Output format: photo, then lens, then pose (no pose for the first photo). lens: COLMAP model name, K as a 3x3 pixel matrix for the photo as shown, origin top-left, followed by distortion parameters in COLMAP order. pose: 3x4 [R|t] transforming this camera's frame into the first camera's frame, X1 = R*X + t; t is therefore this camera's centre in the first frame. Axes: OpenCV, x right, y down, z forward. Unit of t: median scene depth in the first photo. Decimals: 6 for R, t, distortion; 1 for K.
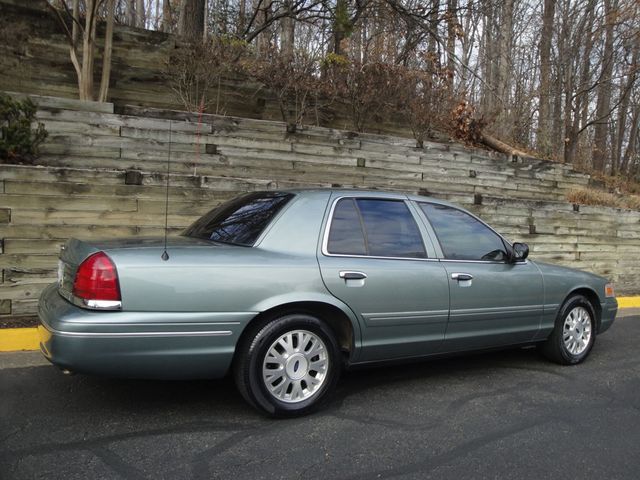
lens RADIAL K [[524.1, 0, 333.4], [0, 524.1, 239.6], [0, 0, 1]] dist [-0.169233, 0.140561]
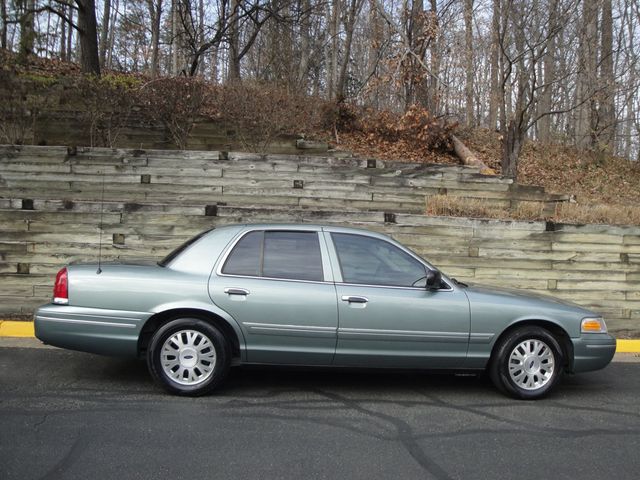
lens RADIAL K [[524.1, 0, 330.8], [0, 524.1, 241.5], [0, 0, 1]] dist [-0.169233, 0.140561]
pose [[0.918251, -0.005998, -0.395953, 0.681943], [-0.016816, 0.998393, -0.054120, 0.017471], [0.395641, 0.056354, 0.916675, 0.214500]]
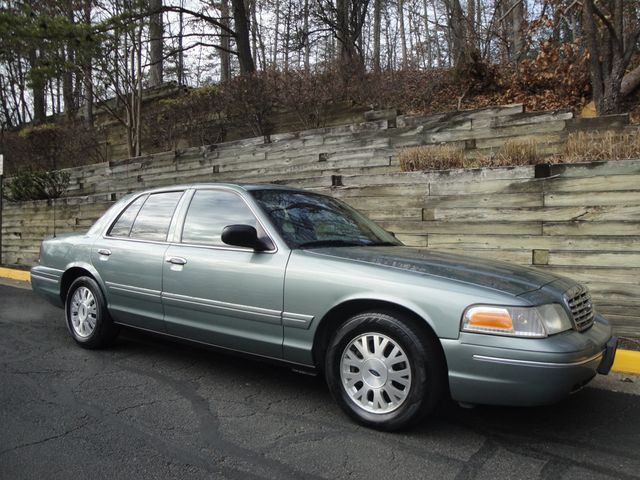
lens RADIAL K [[524.1, 0, 328.4], [0, 524.1, 238.2], [0, 0, 1]] dist [-0.169233, 0.140561]
pose [[0.418937, -0.027472, -0.907600, 1.070016], [-0.027058, 0.998721, -0.042720, 0.044054], [0.907612, 0.042455, 0.417657, 0.662679]]
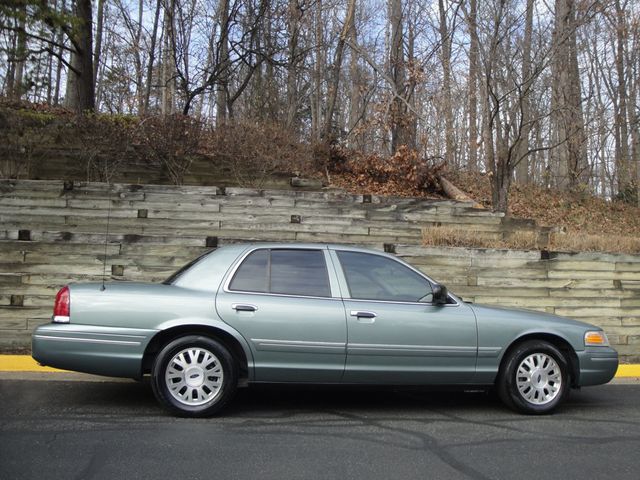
lens RADIAL K [[524.1, 0, 335.3], [0, 524.1, 235.7], [0, 0, 1]] dist [-0.169233, 0.140561]
pose [[0.935175, -0.058267, -0.349359, 0.654813], [0.000118, 0.986427, -0.164202, 0.049038], [0.354185, 0.153516, 0.922489, 0.203003]]
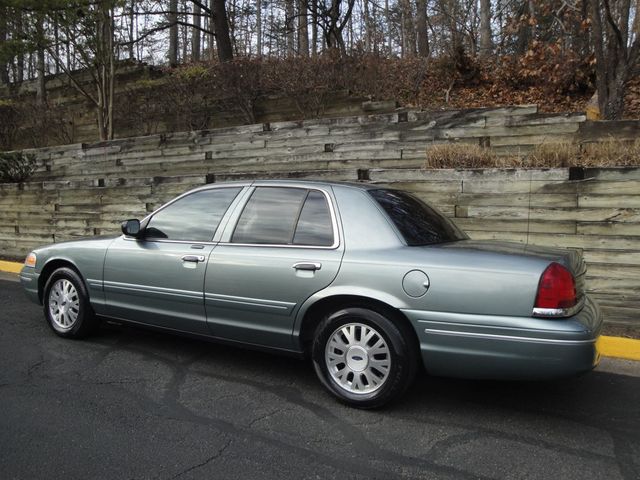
lens RADIAL K [[524.1, 0, 322.8], [0, 524.1, 236.5], [0, 0, 1]] dist [-0.169233, 0.140561]
pose [[0.525621, 0.005789, -0.850699, 1.012252], [-0.031544, 0.999422, -0.012689, 0.030853], [0.850134, 0.033504, 0.525499, 0.552134]]
